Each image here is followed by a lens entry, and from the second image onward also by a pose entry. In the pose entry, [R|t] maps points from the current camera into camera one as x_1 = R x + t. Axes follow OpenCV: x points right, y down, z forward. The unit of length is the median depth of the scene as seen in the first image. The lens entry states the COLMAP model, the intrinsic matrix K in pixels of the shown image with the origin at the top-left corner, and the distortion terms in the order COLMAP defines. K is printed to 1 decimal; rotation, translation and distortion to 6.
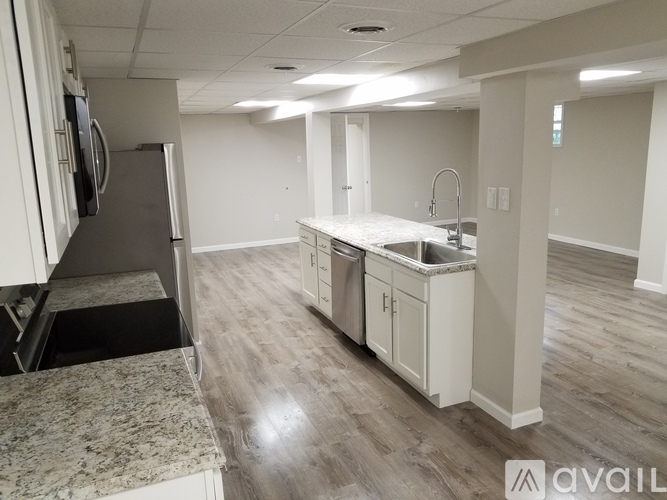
lens RADIAL K [[532.6, 0, 330.8], [0, 532.6, 252.7], [0, 0, 1]] dist [-0.011301, 0.001874]
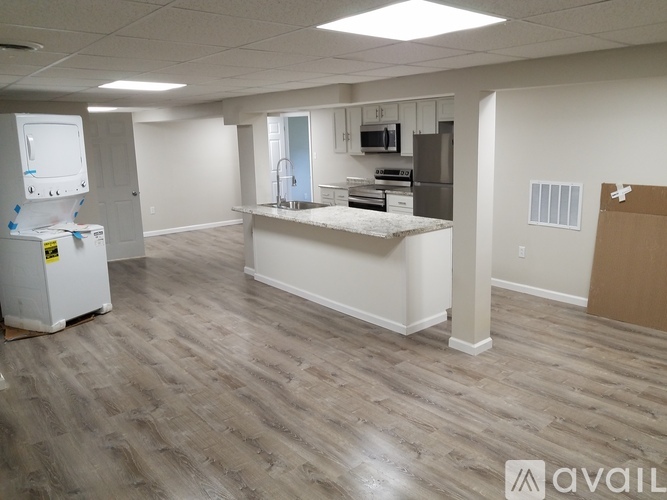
lens RADIAL K [[532.6, 0, 330.8], [0, 532.6, 252.7], [0, 0, 1]] dist [-0.011301, 0.001874]
pose [[-0.951596, 0.115920, -0.284652, 0.458200], [-0.008815, 0.915474, 0.402280, -0.432412], [0.307224, 0.385317, -0.870140, 2.027012]]
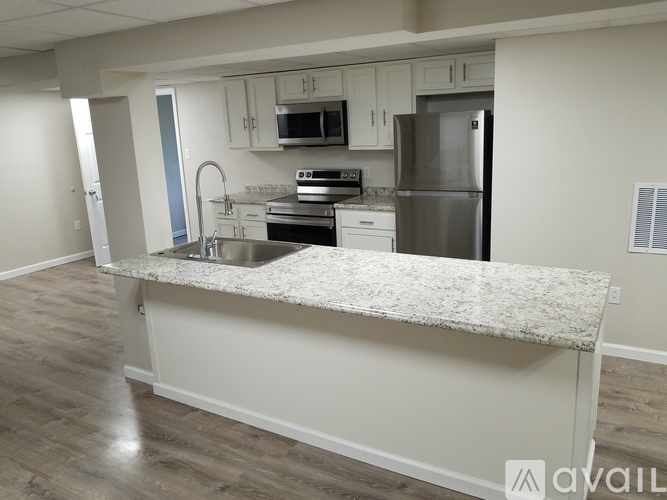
lens RADIAL K [[532.6, 0, 330.8], [0, 532.6, 252.7], [0, 0, 1]] dist [-0.011301, 0.001874]
pose [[-0.785414, 0.204964, -0.584051, 0.456529], [-0.059305, 0.914323, 0.400620, -0.289743], [0.616124, 0.349290, -0.705966, 1.373670]]
